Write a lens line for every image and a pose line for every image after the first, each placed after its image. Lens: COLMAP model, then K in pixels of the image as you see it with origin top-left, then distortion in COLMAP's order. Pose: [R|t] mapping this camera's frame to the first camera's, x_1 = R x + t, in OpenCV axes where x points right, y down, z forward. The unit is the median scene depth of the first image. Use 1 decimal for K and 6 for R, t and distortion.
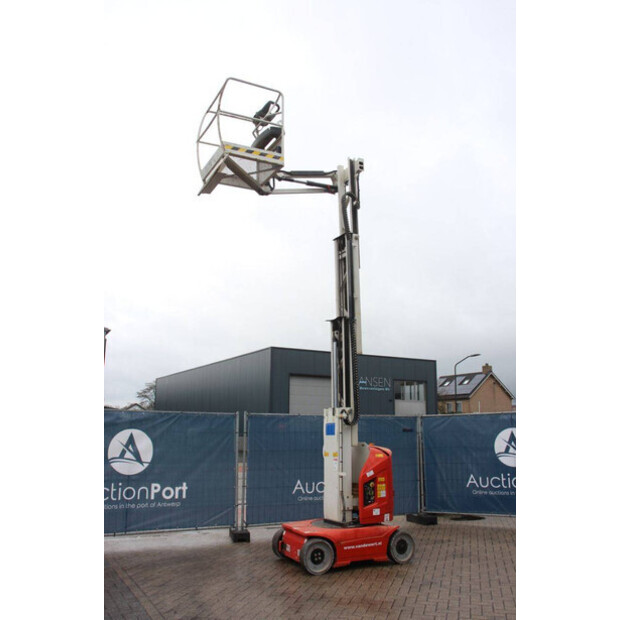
lens RADIAL K [[559.1, 0, 311.3], [0, 559.1, 306.1], [0, 0, 1]] dist [-0.109414, 0.084825]
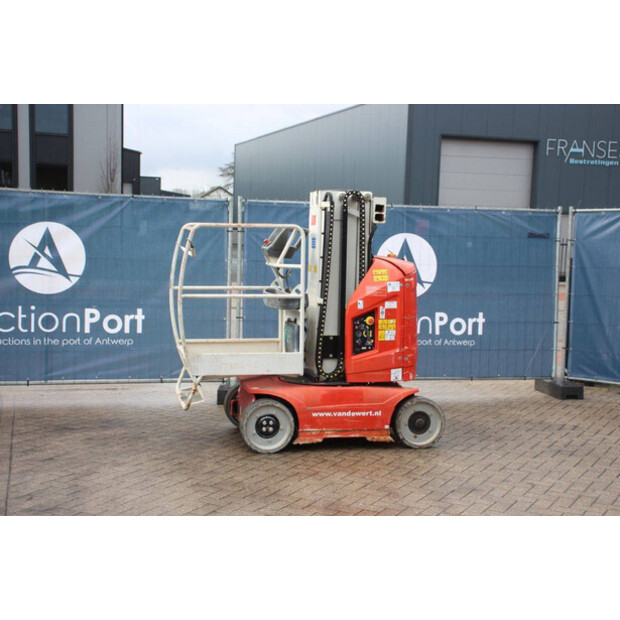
lens RADIAL K [[917.2, 0, 281.5], [0, 917.2, 278.1], [0, 0, 1]] dist [0.103134, 0.000000]
pose [[0.976872, 0.035526, -0.210854, 0.218035], [0.021958, 0.964222, 0.264186, 0.008529], [0.212695, -0.262706, 0.941141, 0.038590]]
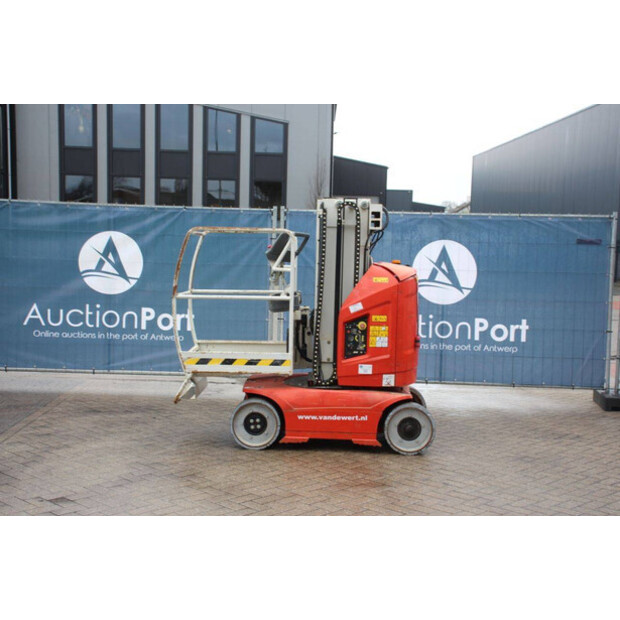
lens RADIAL K [[917.2, 0, 314.1], [0, 917.2, 310.4], [0, 0, 1]] dist [0.103134, 0.000000]
pose [[0.872075, 0.058587, -0.485853, 0.539719], [0.086073, 0.958968, 0.270132, 0.027141], [0.481743, -0.277394, 0.831250, 0.130942]]
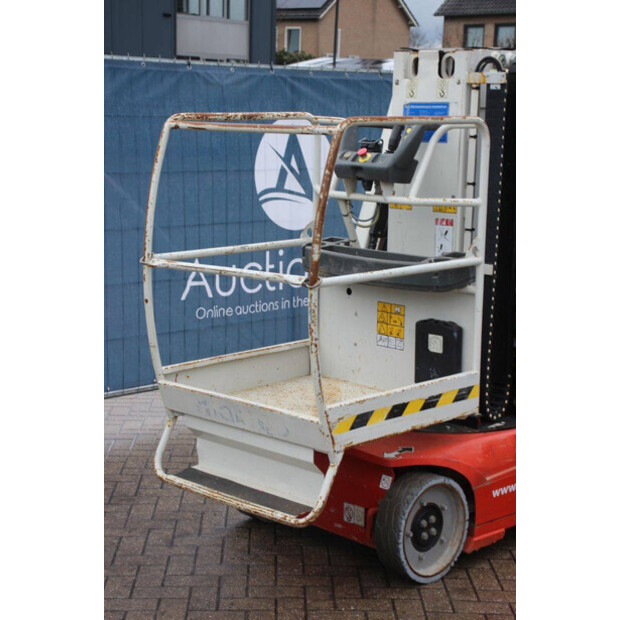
lens RADIAL K [[1262.4, 0, 312.6], [0, 1262.4, 309.8], [0, 0, 1]] dist [0.318456, 0.000000]
pose [[0.951850, -0.028436, 0.305243, -0.244615], [-0.091020, 0.924577, 0.369963, 0.064127], [-0.292741, -0.379933, 0.877470, 0.371480]]
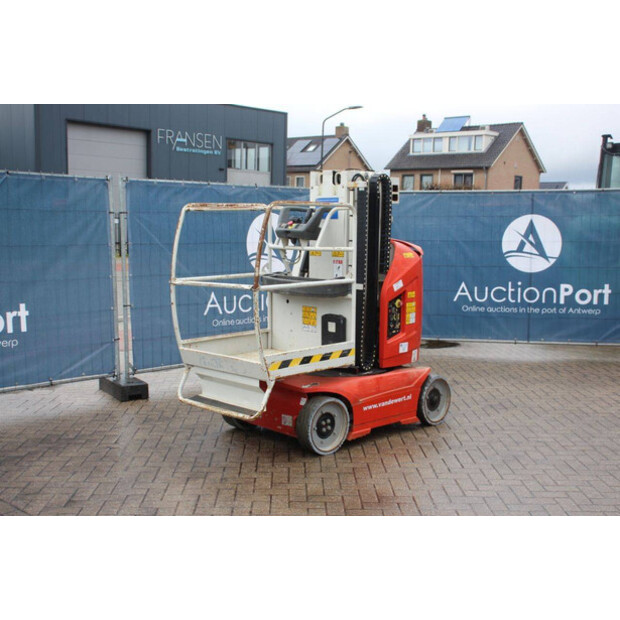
lens RADIAL K [[789.3, 0, 315.1], [0, 789.3, 307.9], [0, 0, 1]] dist [0.011995, 0.000000]
pose [[0.952670, -0.019761, 0.303365, -0.224590], [-0.082268, 0.943895, 0.319834, 0.062578], [-0.292665, -0.329654, 0.897594, 0.257597]]
